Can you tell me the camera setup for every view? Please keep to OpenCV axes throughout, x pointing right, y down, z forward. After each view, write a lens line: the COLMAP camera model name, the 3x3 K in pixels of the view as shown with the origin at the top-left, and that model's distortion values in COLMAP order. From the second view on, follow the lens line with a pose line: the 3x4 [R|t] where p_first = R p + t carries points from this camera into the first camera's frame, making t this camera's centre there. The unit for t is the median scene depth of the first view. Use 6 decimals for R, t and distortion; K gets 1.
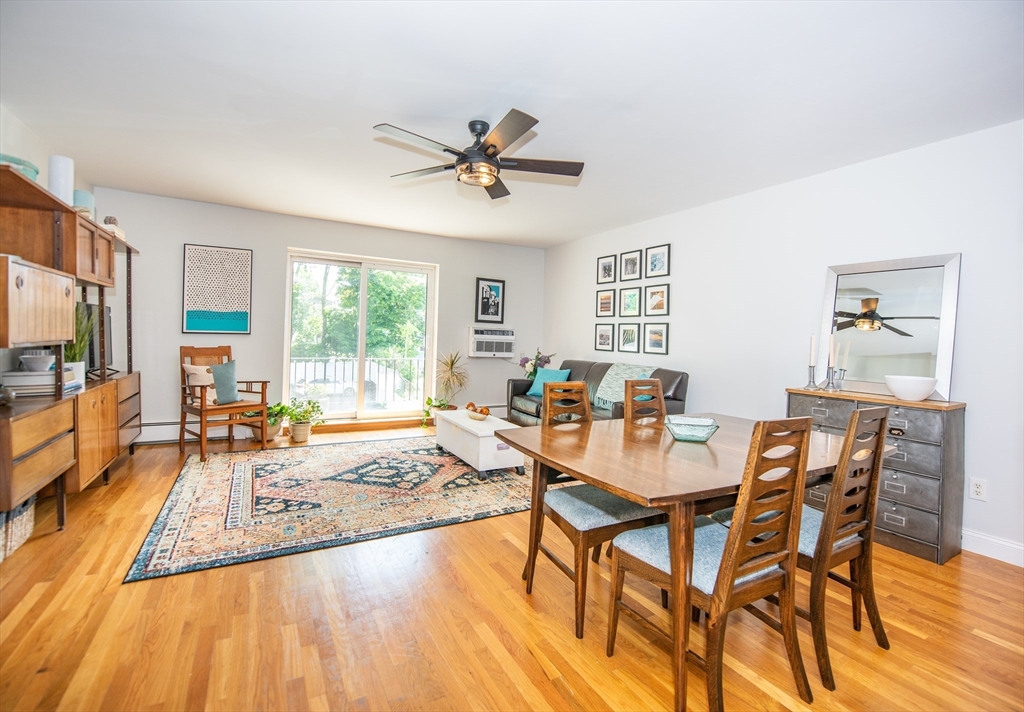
lens RADIAL K [[454.9, 0, 512.7], [0, 454.9, 352.3], [0, 0, 1]] dist [-0.003946, -0.001188]
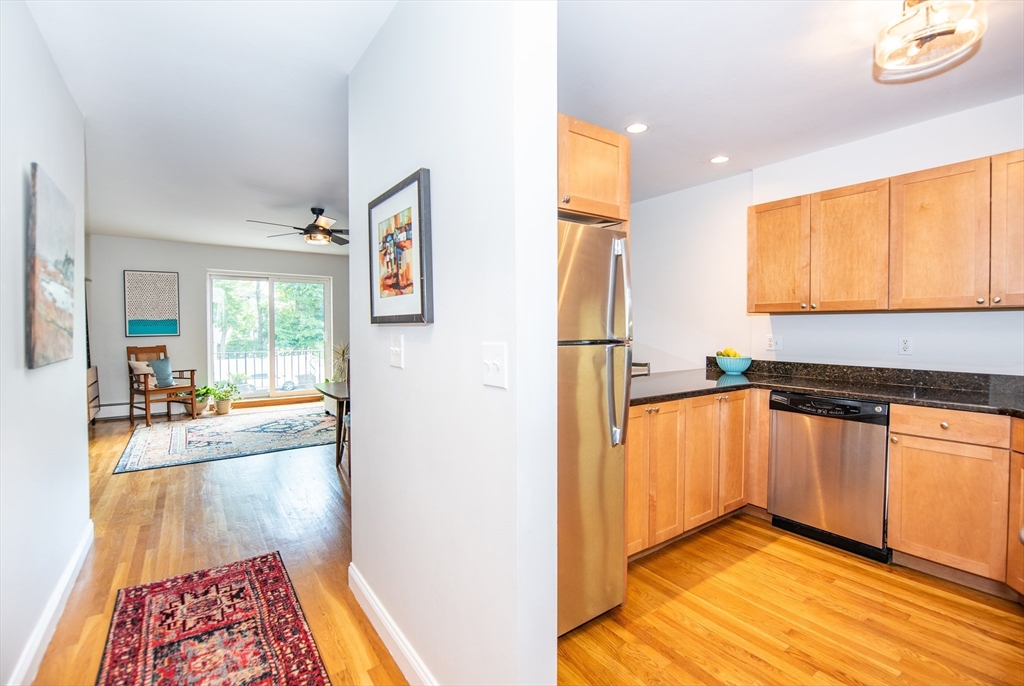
lens RADIAL K [[446.4, 0, 511.0], [0, 446.4, 349.1], [0, 0, 1]] dist [-0.010573, -0.002839]
pose [[0.993027, -0.037439, 0.111783, 0.271181], [0.035014, 0.999109, 0.023580, 0.002269], [-0.112566, -0.019502, 0.993453, -0.454909]]
